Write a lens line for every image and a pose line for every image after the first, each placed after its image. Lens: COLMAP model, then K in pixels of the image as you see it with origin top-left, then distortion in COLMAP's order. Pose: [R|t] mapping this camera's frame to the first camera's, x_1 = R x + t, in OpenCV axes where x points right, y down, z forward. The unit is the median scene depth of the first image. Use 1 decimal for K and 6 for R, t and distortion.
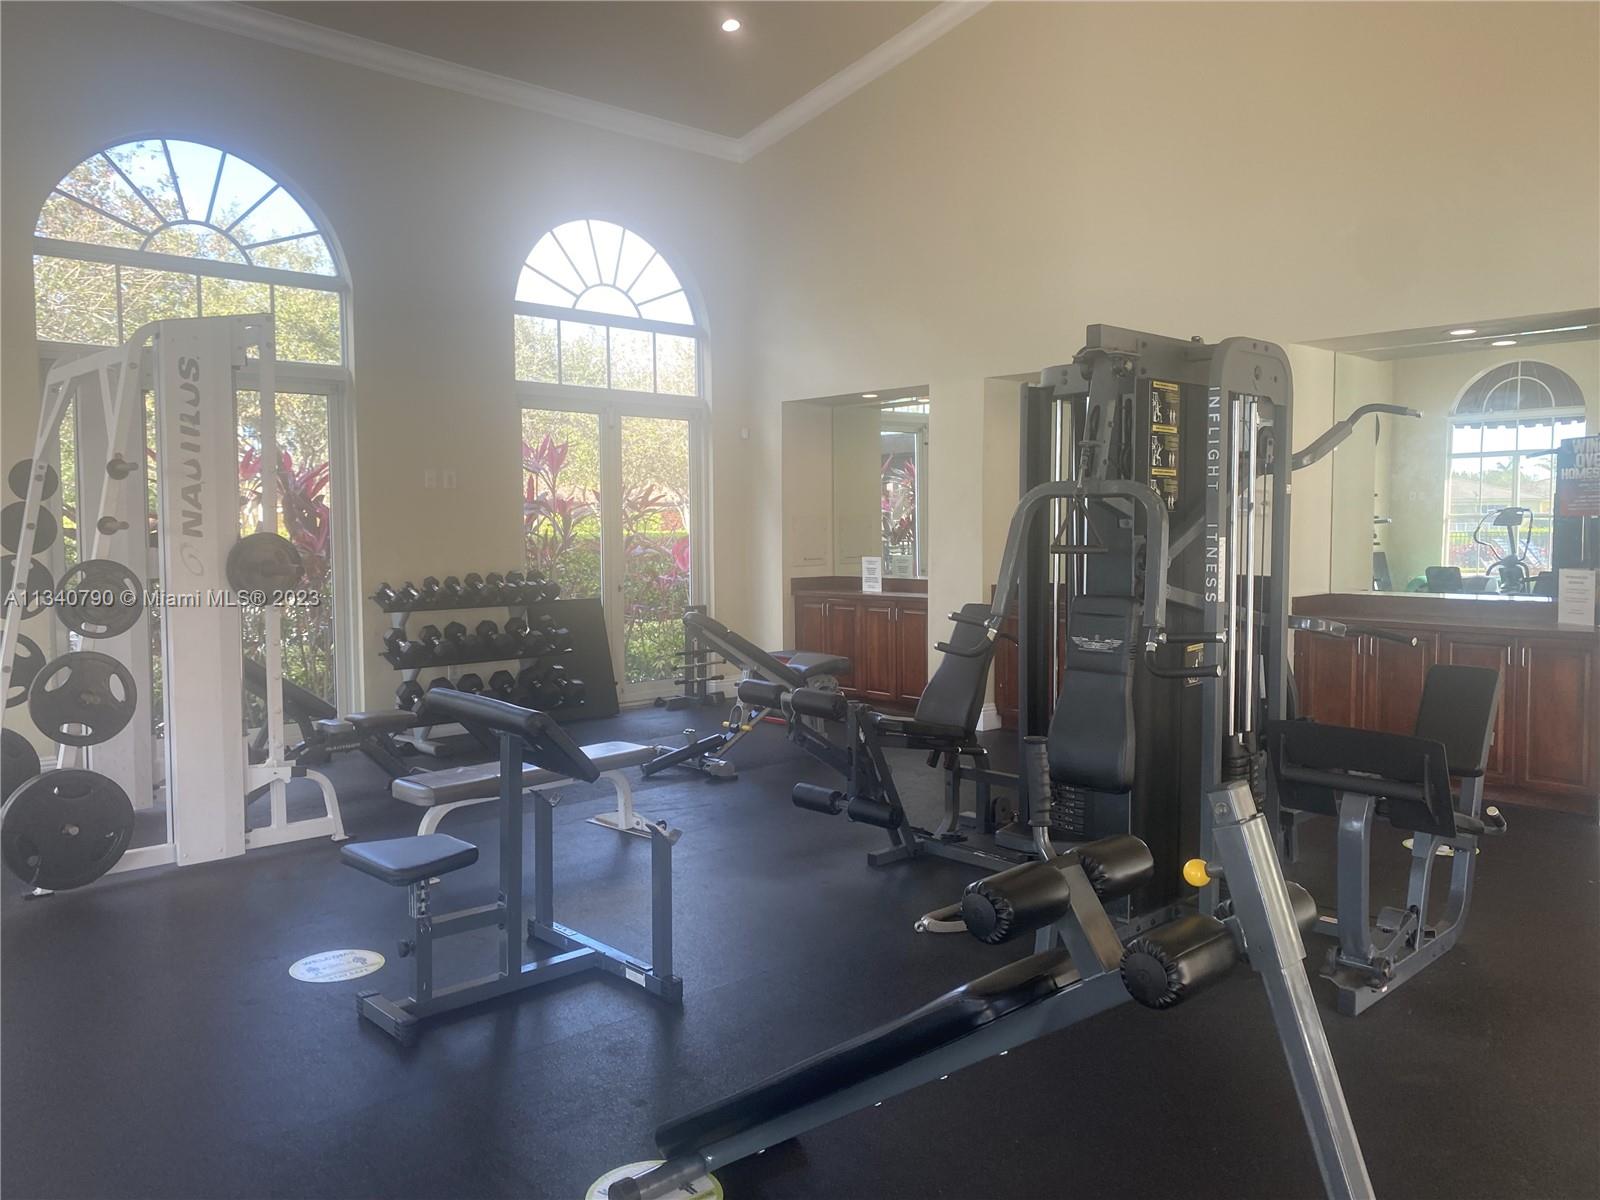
lens RADIAL K [[1226.2, 0, 805.6], [0, 1226.2, 601.9], [0, 0, 1]] dist [0.023519, -0.033372]
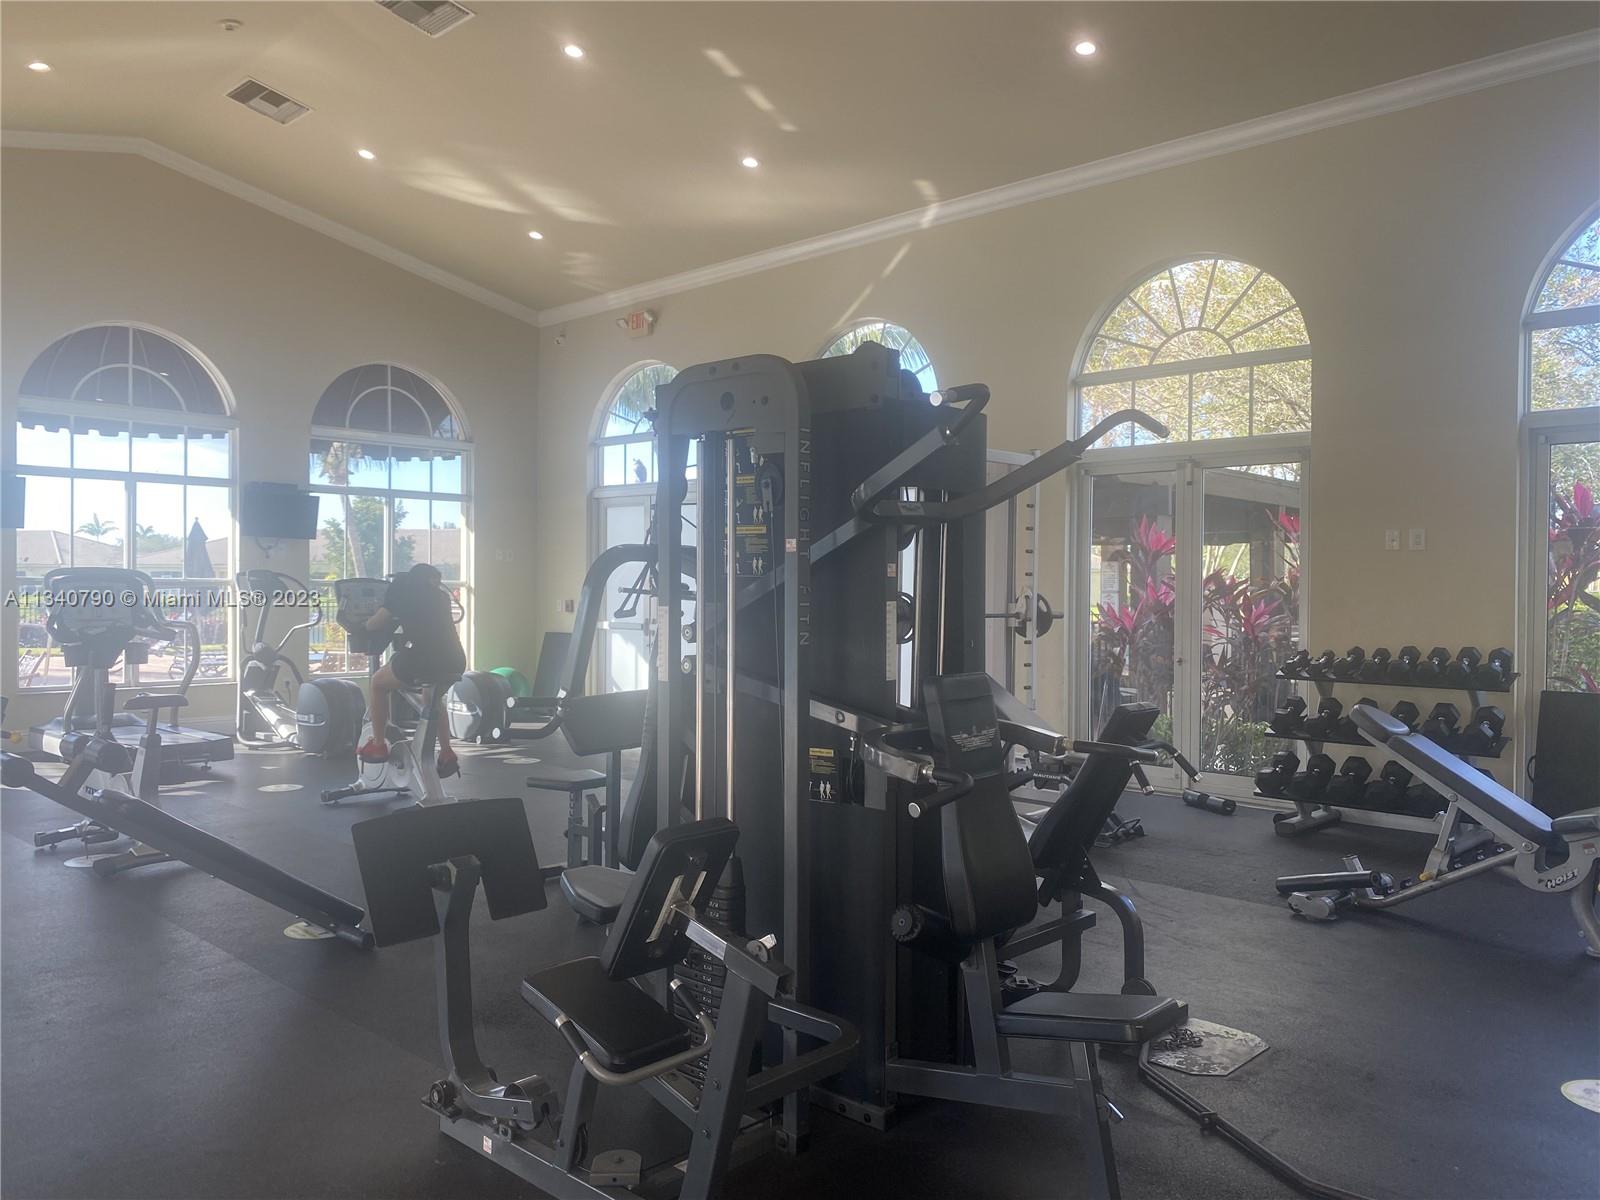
lens RADIAL K [[1226.2, 0, 805.7], [0, 1226.2, 596.7], [0, 0, 1]] dist [0.023519, -0.033372]
pose [[0.047716, 0.013547, -0.998769, 0.687453], [-0.072287, 0.997333, 0.010074, -0.048256], [0.996242, 0.071717, 0.048568, 0.652741]]
